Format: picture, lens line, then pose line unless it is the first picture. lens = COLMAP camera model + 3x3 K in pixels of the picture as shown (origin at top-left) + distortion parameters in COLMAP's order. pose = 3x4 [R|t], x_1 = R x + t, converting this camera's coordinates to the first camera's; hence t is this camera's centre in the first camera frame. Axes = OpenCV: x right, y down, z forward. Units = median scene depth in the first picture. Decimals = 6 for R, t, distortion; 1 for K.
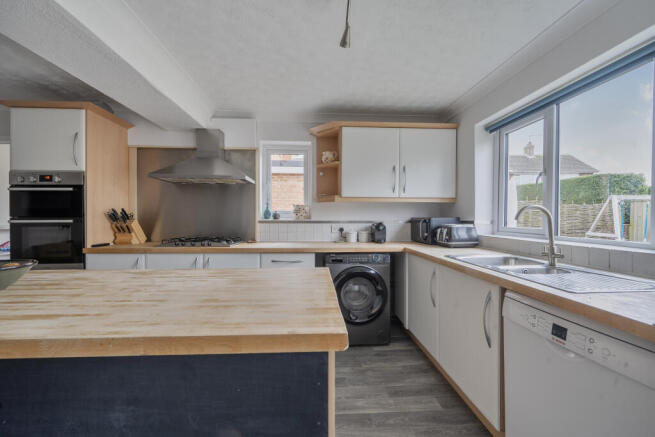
lens RADIAL K [[273.7, 0, 327.5], [0, 273.7, 218.5], [0, 0, 1]] dist [0.000354, 0.000204]
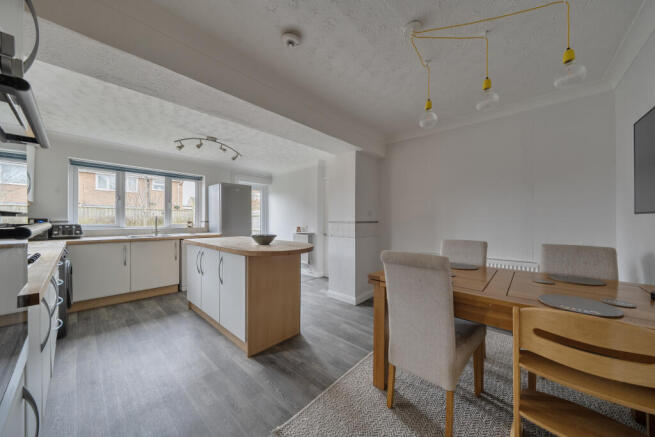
lens RADIAL K [[224.5, 0, 327.5], [0, 224.5, 218.5], [0, 0, 1]] dist [-0.001101, -0.000131]
pose [[-0.711255, 0.004711, 0.702918, -1.160860], [0.002080, 0.999987, -0.004598, 0.003268], [-0.702931, -0.001808, -0.711256, 0.760191]]
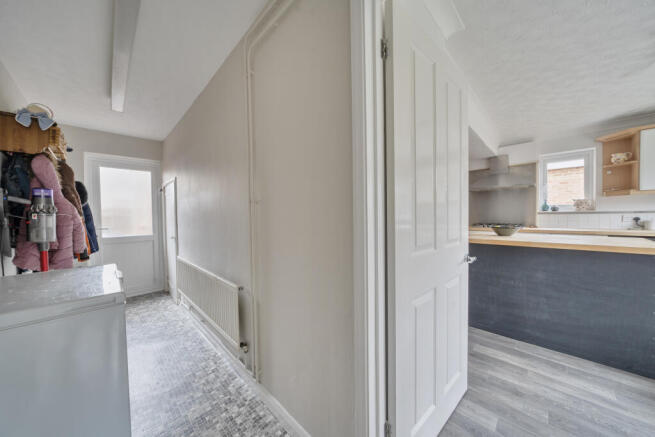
lens RADIAL K [[224.5, 0, 327.5], [0, 224.5, 218.5], [0, 0, 1]] dist [-0.001101, -0.000131]
pose [[0.672915, -0.000737, -0.739720, -0.133016], [0.012396, 0.999870, 0.010281, 0.014424], [0.739616, -0.016088, 0.672837, -0.607550]]
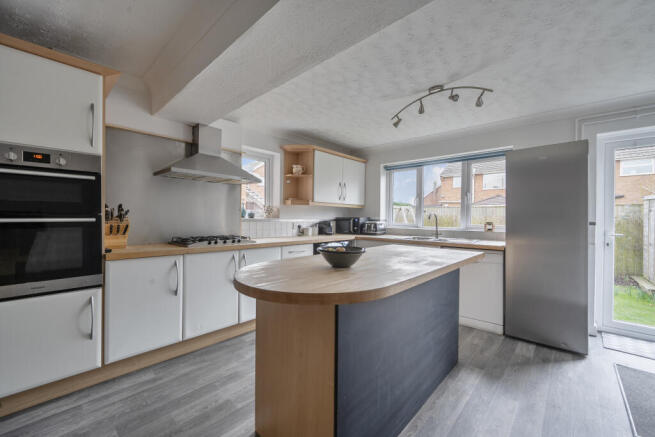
lens RADIAL K [[273.7, 0, 327.5], [0, 273.7, 218.5], [0, 0, 1]] dist [0.000354, 0.000204]
pose [[0.711559, 0.003327, 0.702618, -0.798720], [-0.005917, 0.999982, 0.001258, 0.000870], [-0.702601, -0.005053, 0.711566, -0.003594]]
